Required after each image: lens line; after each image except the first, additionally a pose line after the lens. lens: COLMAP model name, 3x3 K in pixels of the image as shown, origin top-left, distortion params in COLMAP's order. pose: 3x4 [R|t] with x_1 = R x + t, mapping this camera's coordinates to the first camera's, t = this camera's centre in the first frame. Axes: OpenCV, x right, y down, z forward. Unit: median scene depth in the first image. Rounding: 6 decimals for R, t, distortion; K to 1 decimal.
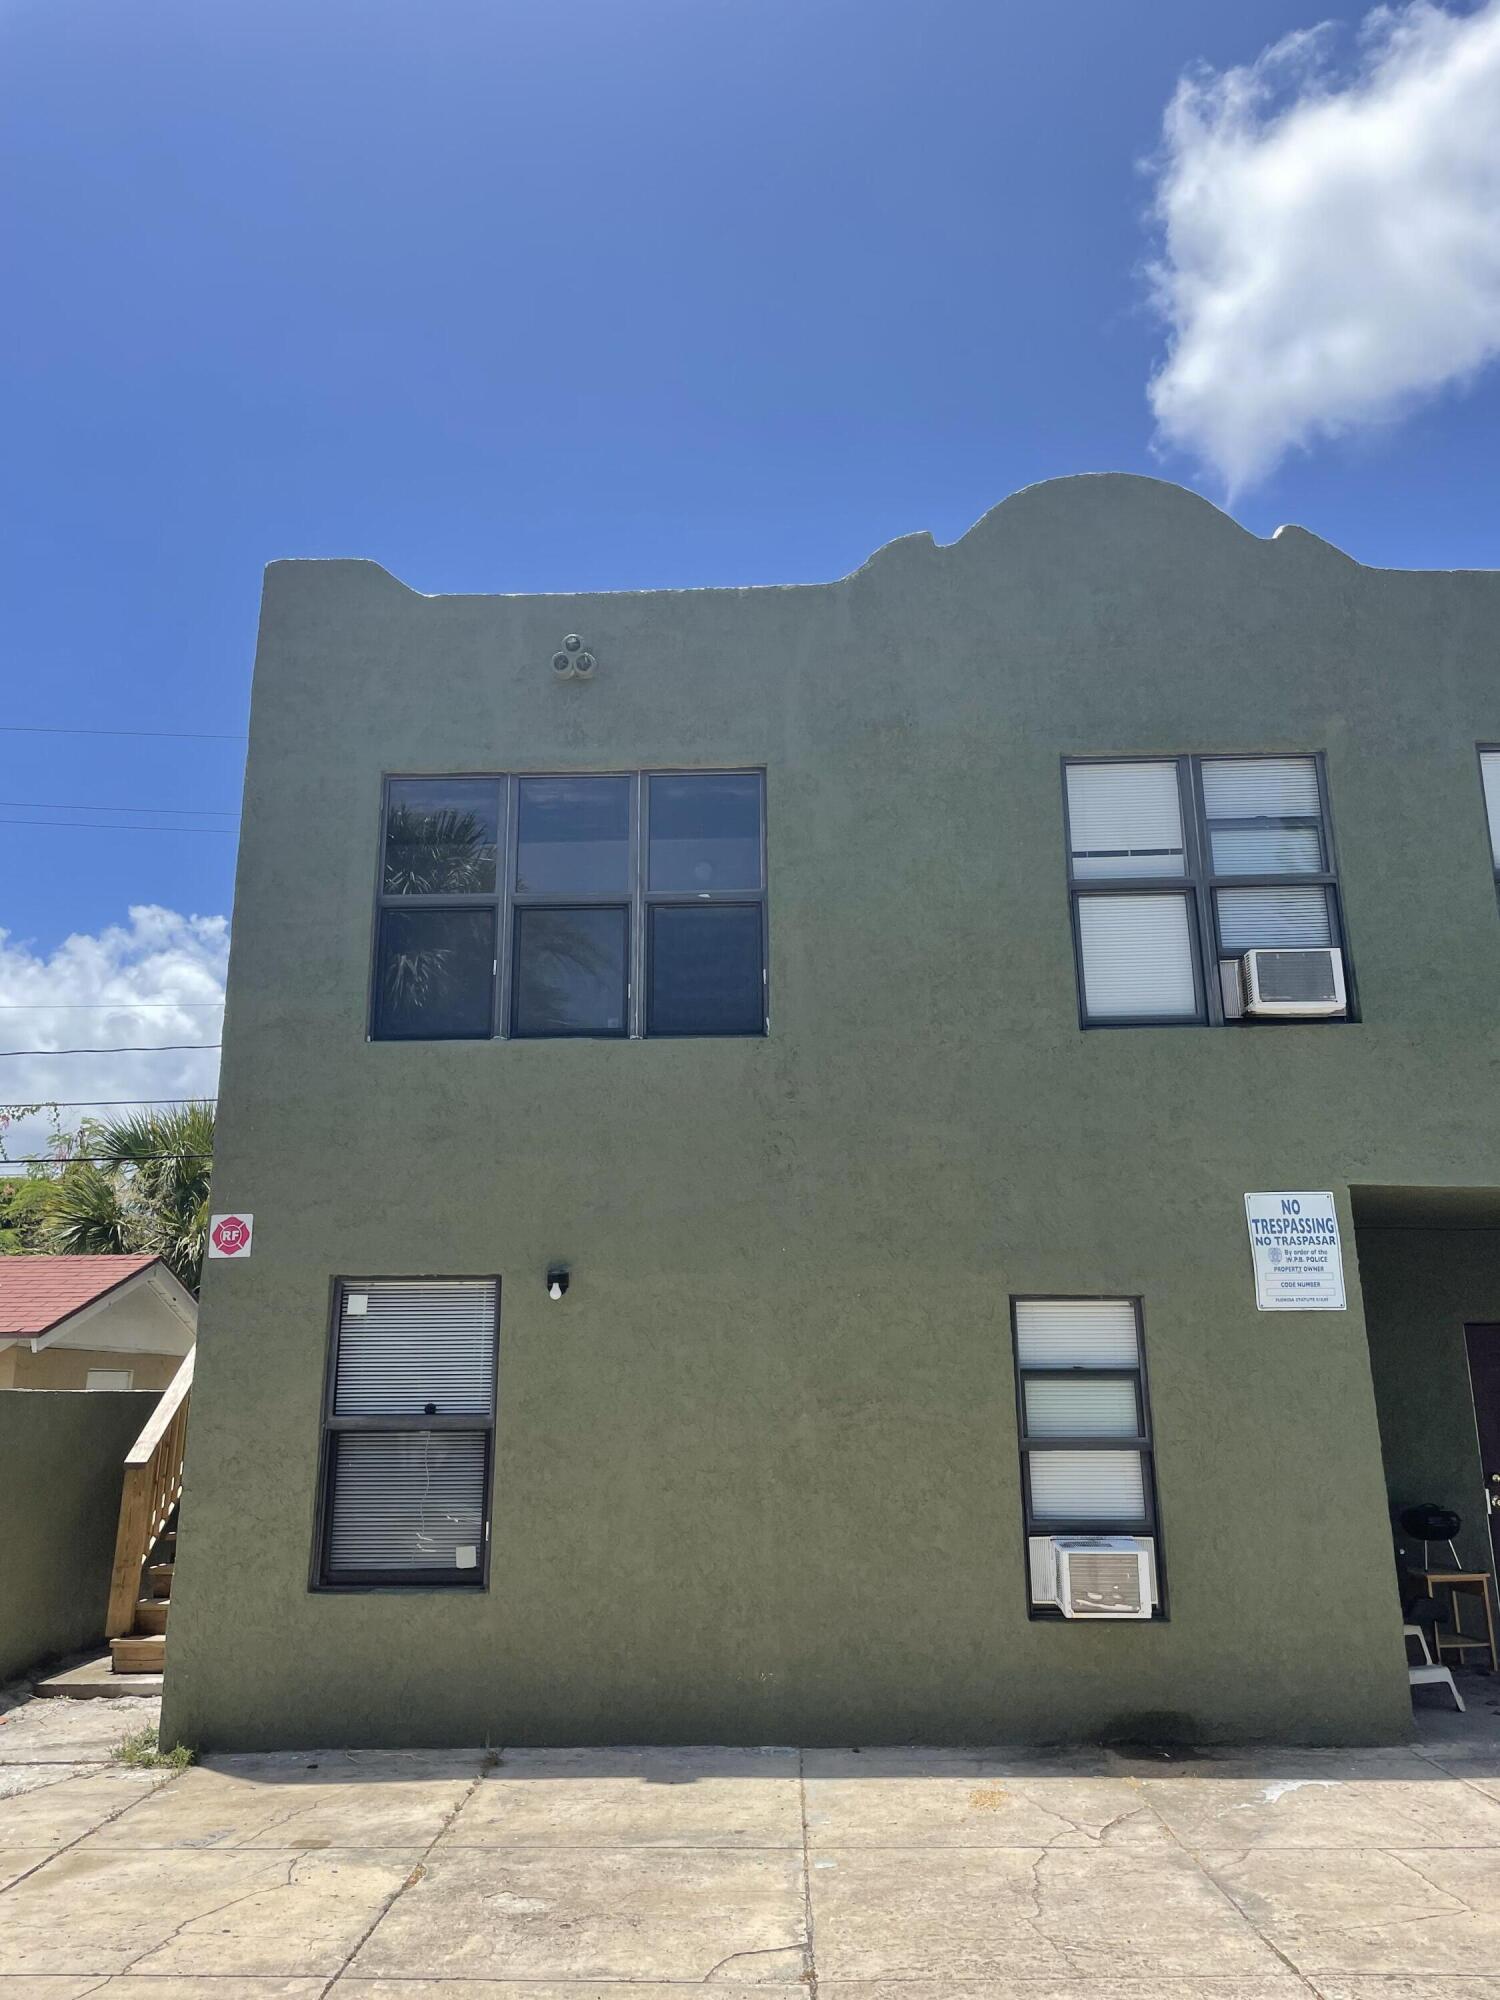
lens RADIAL K [[1506.6, 0, 750.5], [0, 1506.6, 995.9], [0, 0, 1]] dist [0.007773, 0.001946]
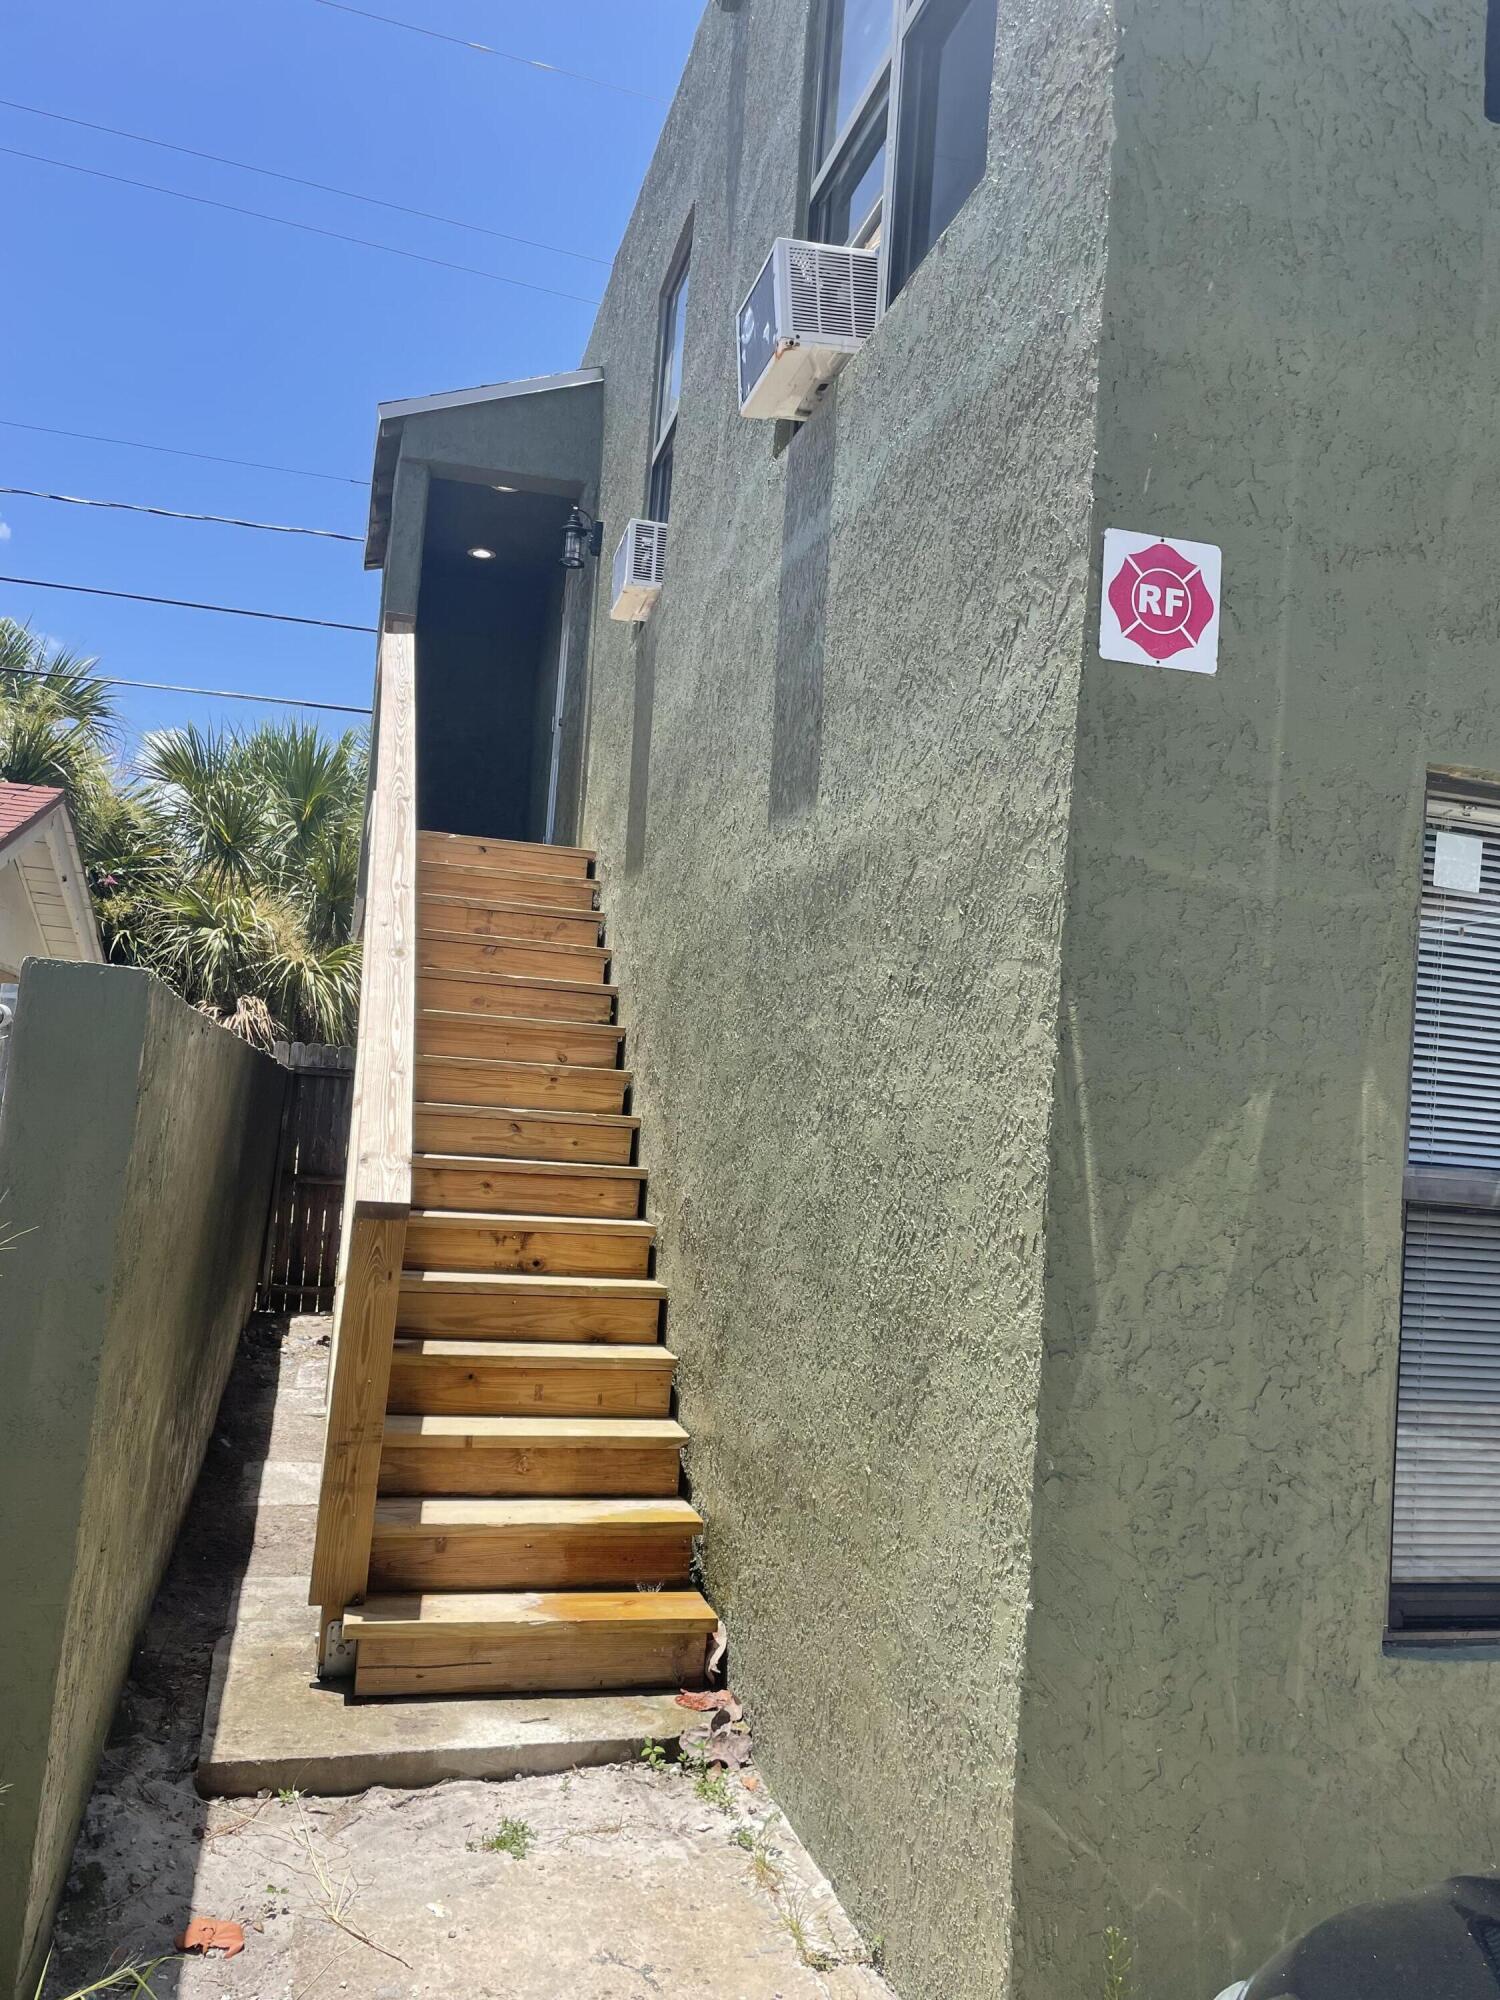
lens RADIAL K [[1506.6, 0, 748.2], [0, 1506.6, 1003.2], [0, 0, 1]] dist [0.007773, 0.001946]
pose [[0.950956, 0.097948, 0.293409, -0.516198], [-0.150828, 0.974967, 0.163371, 0.203947], [-0.270062, -0.199613, 0.941924, 0.703202]]
